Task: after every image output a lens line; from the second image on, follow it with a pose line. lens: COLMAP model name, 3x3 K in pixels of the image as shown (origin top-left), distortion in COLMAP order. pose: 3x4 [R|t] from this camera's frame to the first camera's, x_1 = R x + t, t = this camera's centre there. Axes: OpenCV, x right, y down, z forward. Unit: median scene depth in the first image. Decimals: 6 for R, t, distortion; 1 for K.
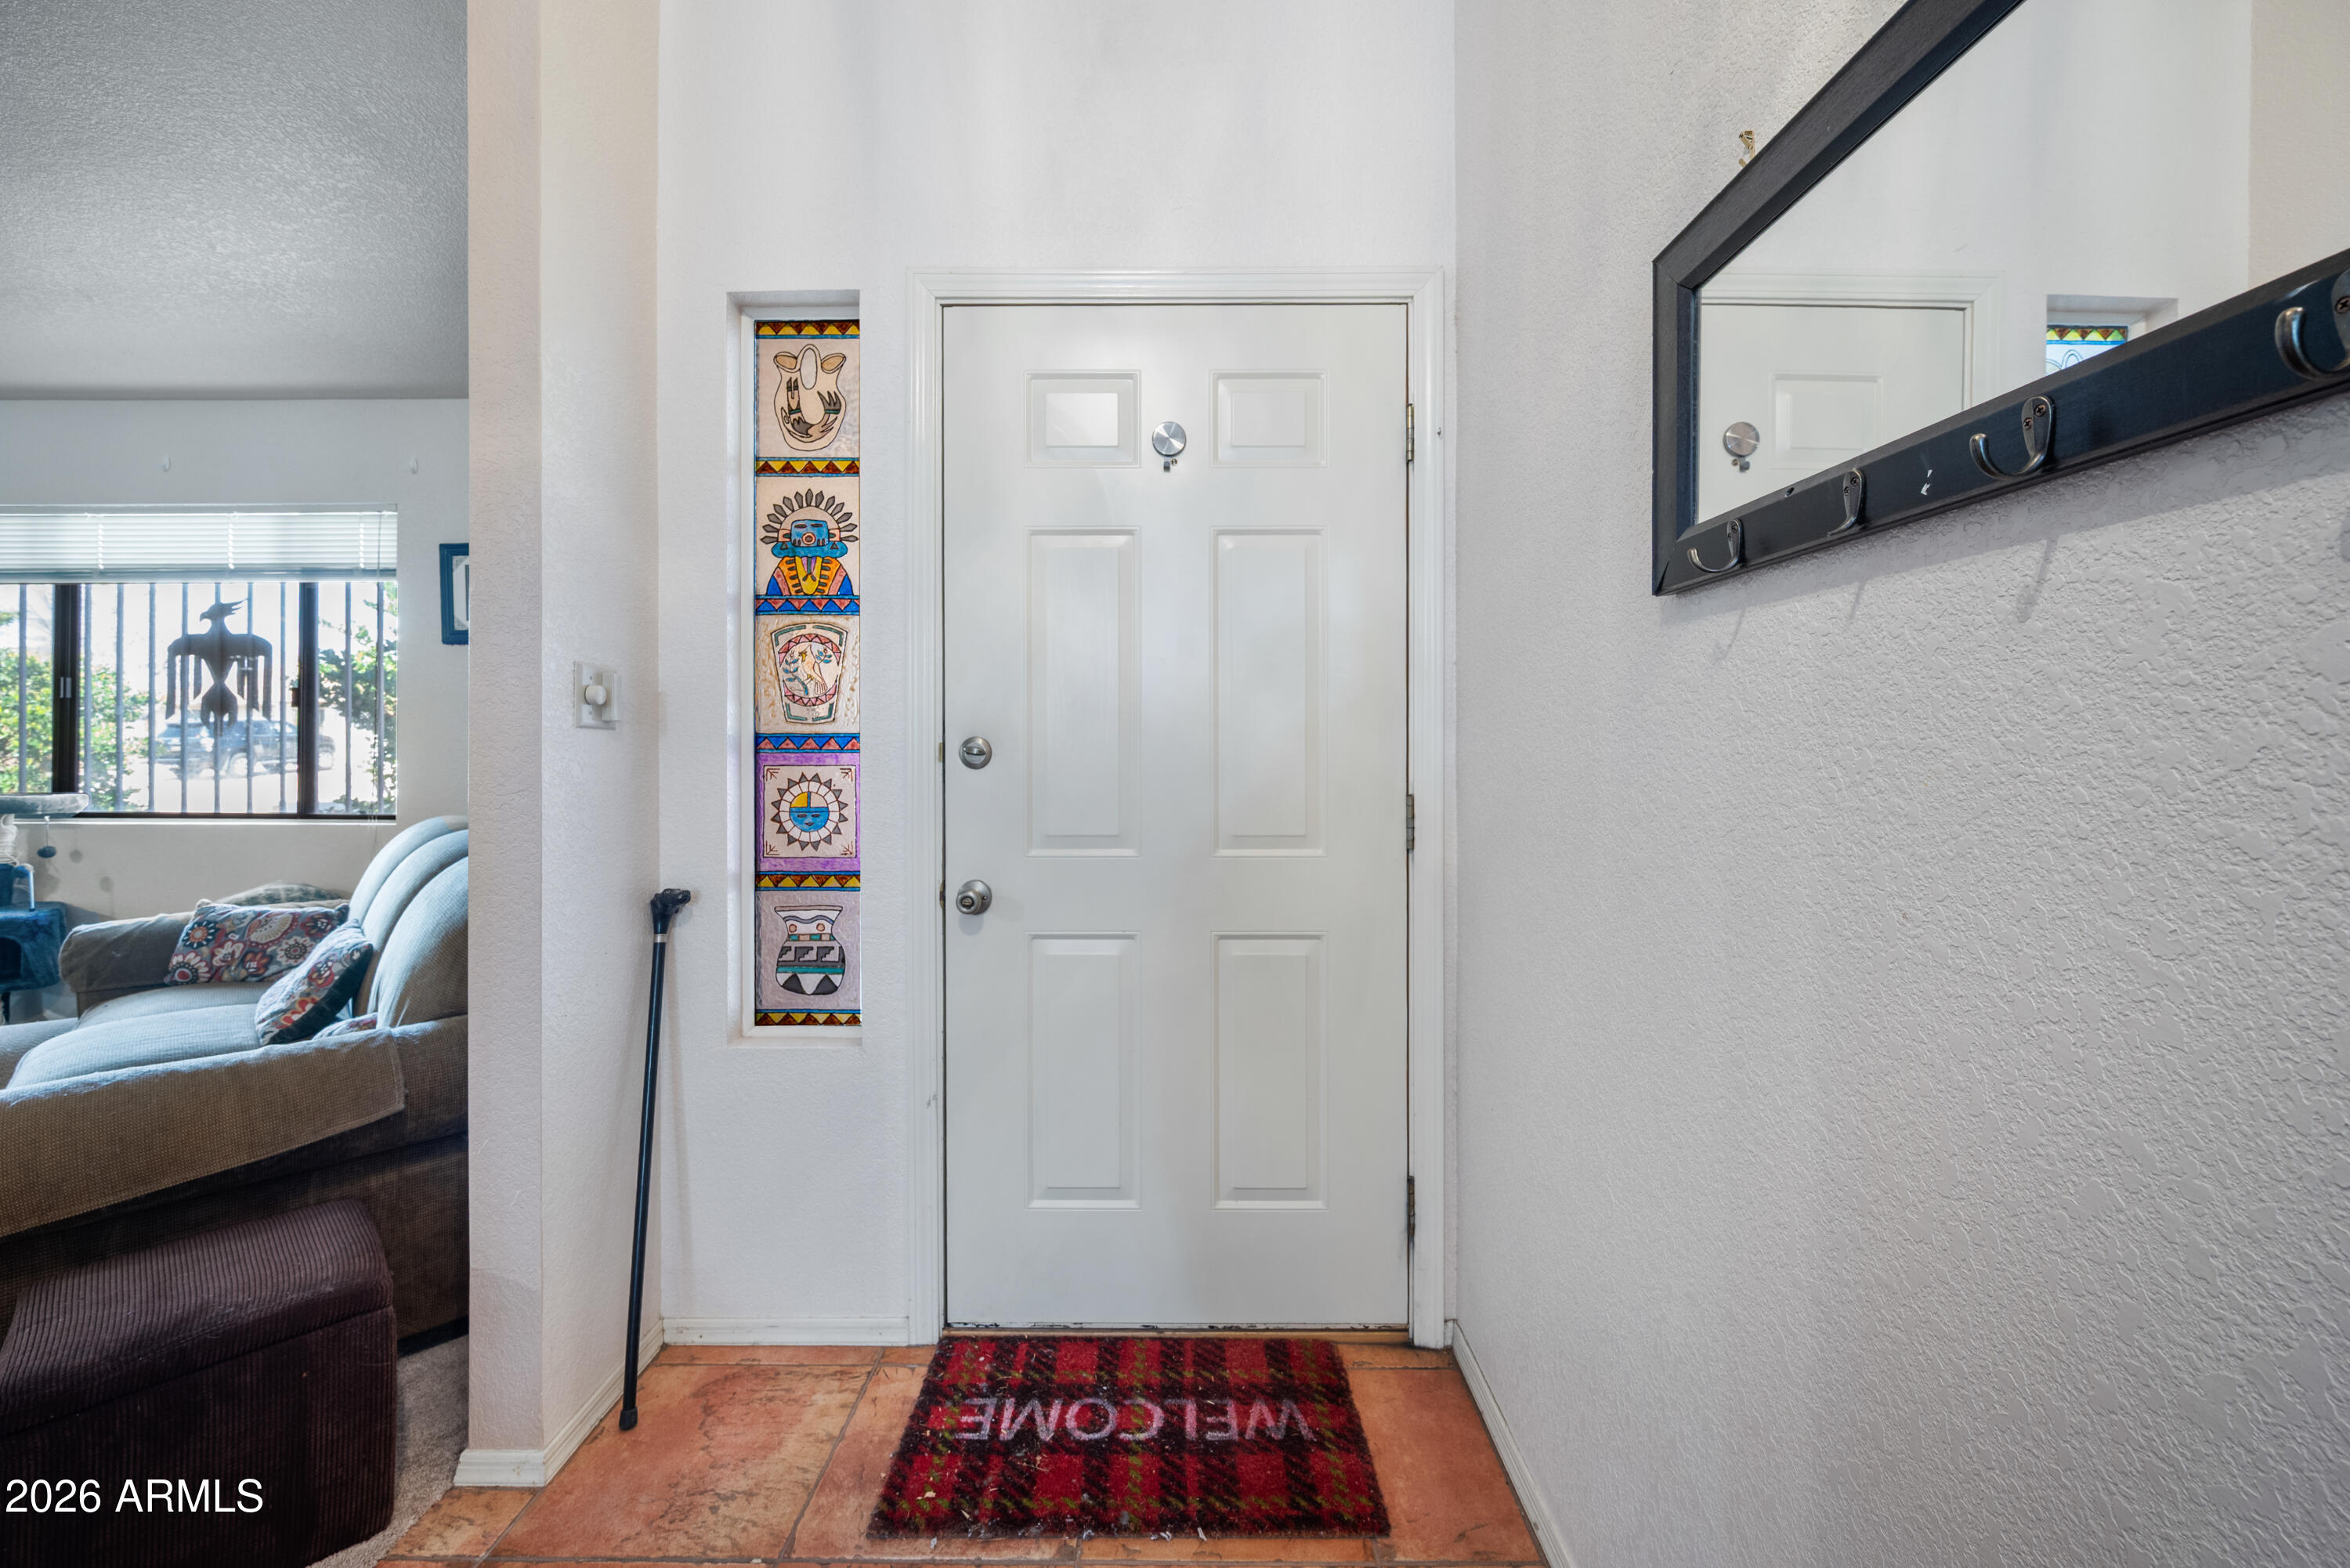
lens RADIAL K [[957.2, 0, 1188.1], [0, 957.2, 736.0], [0, 0, 1]] dist [-0.001012, -0.000289]
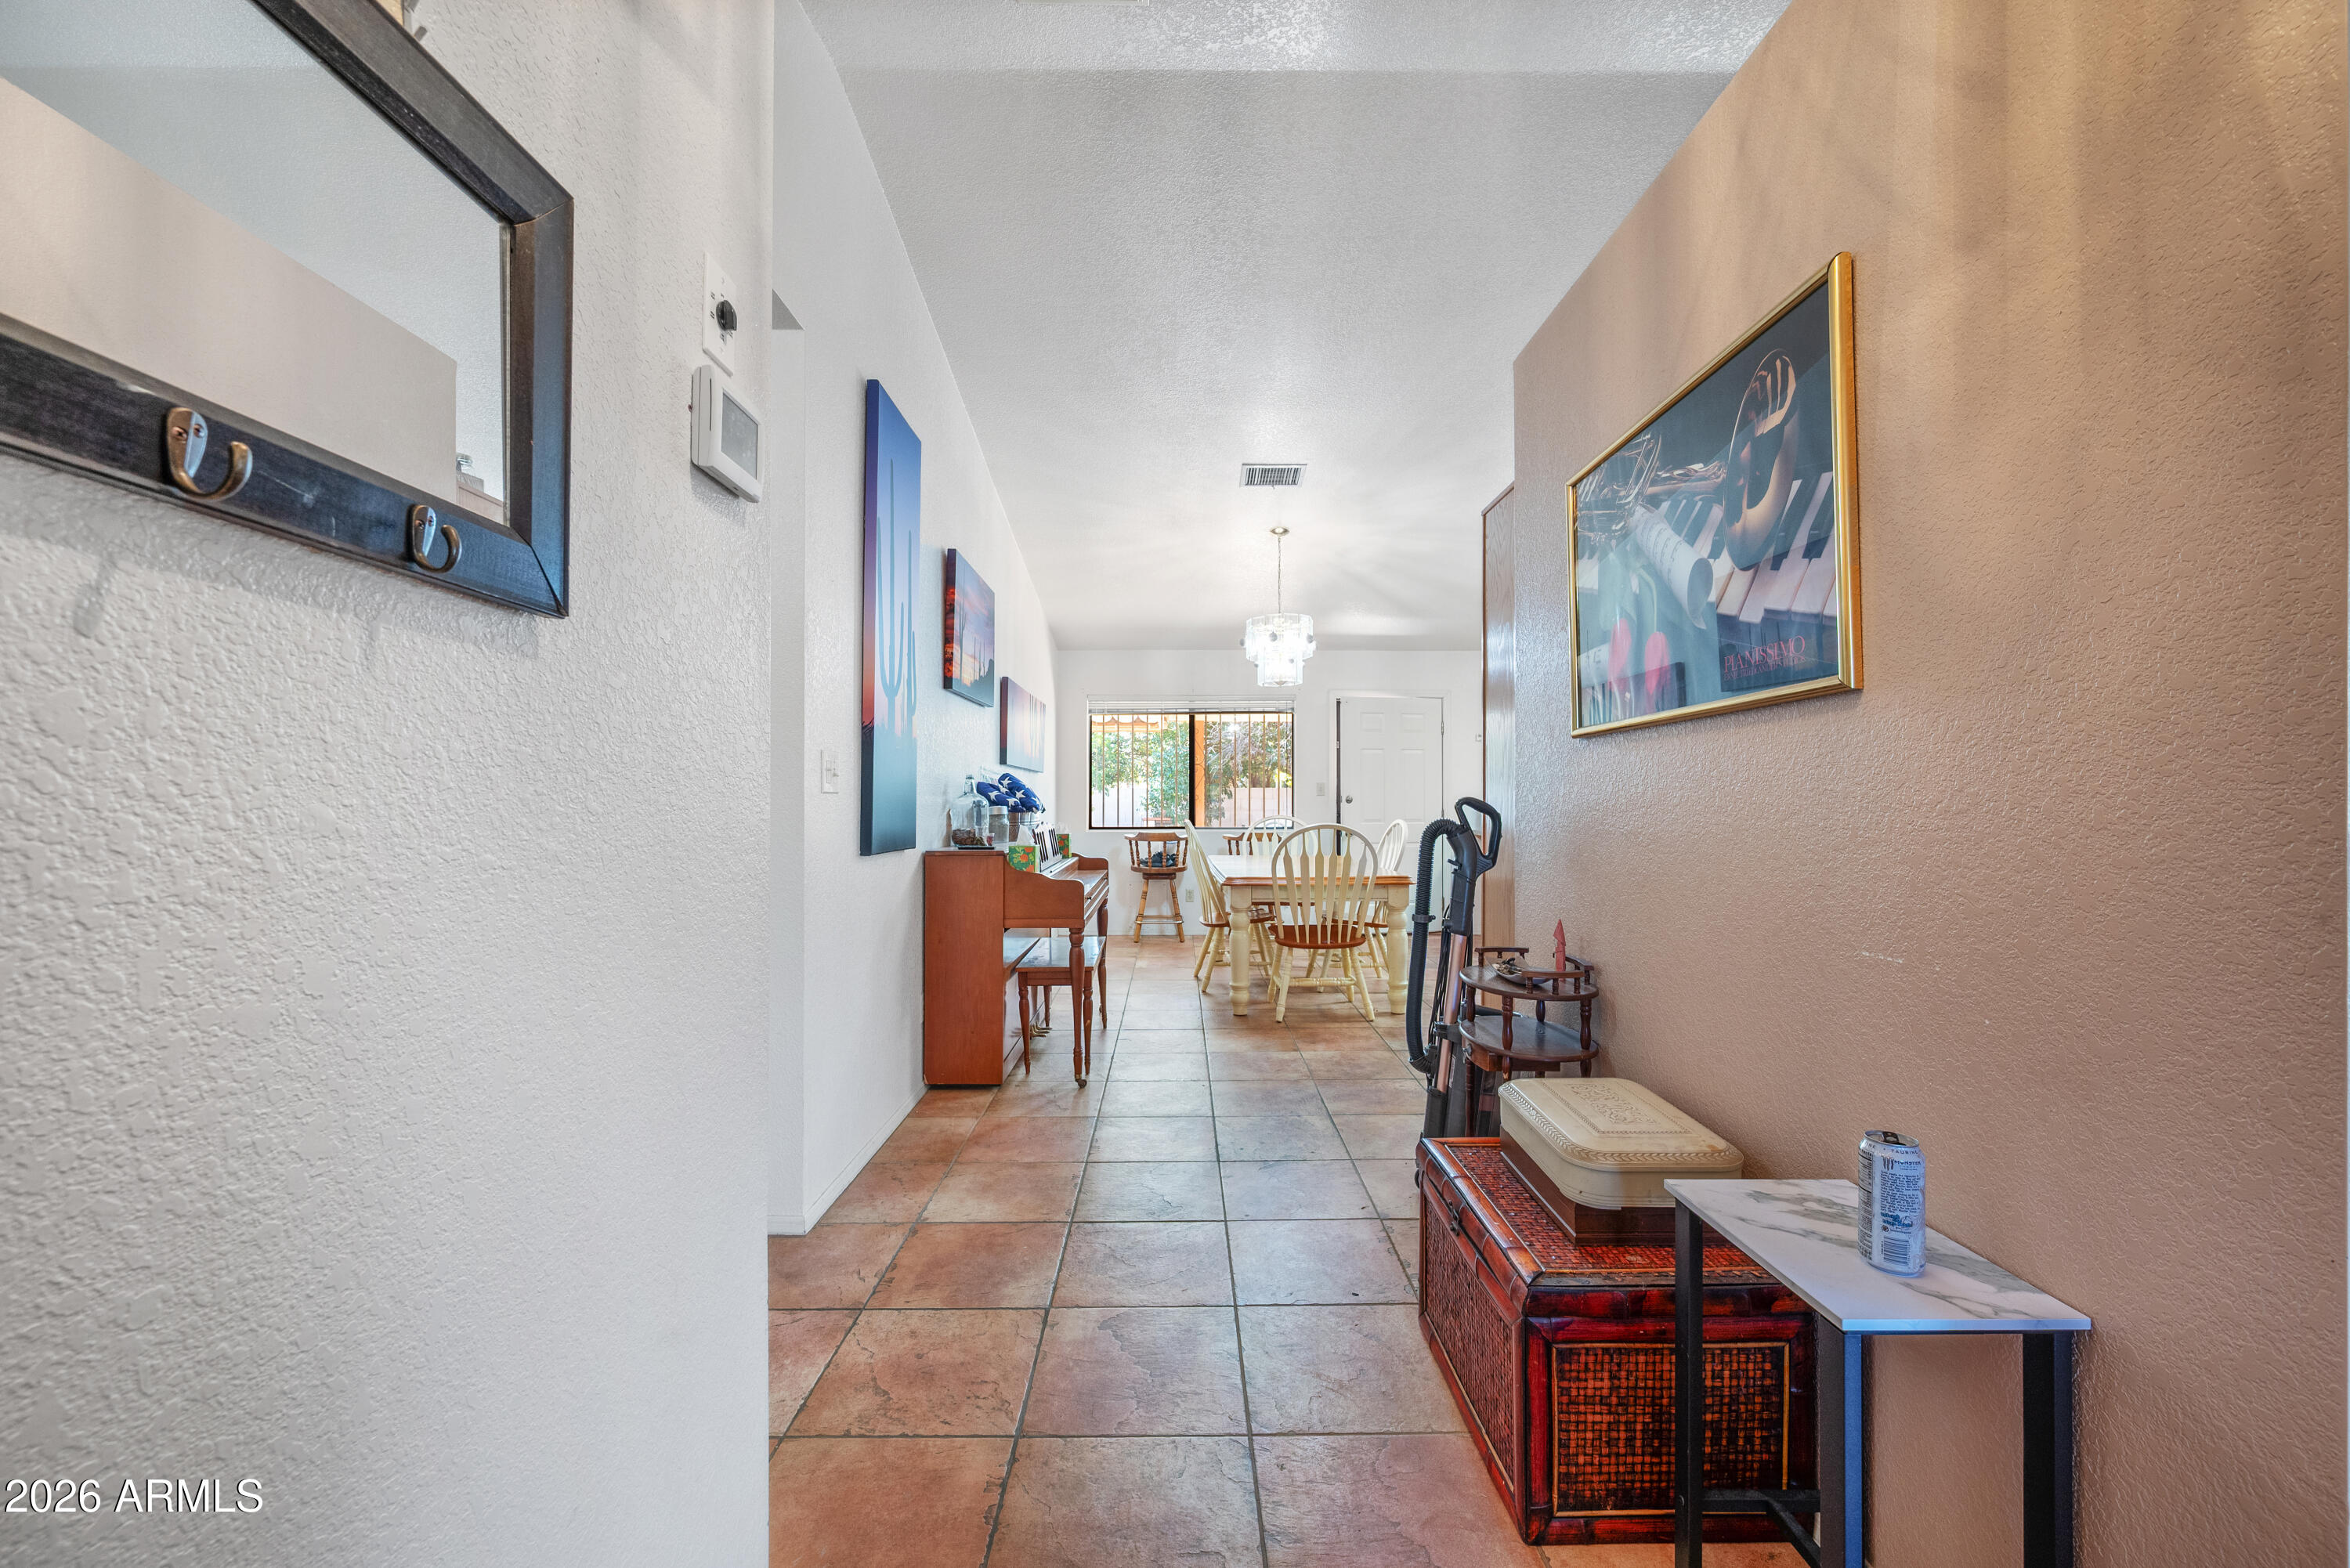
lens RADIAL K [[957.2, 0, 1183.3], [0, 957.2, 788.5], [0, 0, 1]] dist [-0.001012, -0.000289]
pose [[-0.999737, -0.004289, -0.022536, -0.009892], [-0.003803, 0.999760, -0.021553, 0.009868], [0.022623, -0.021461, -0.999514, 2.011921]]
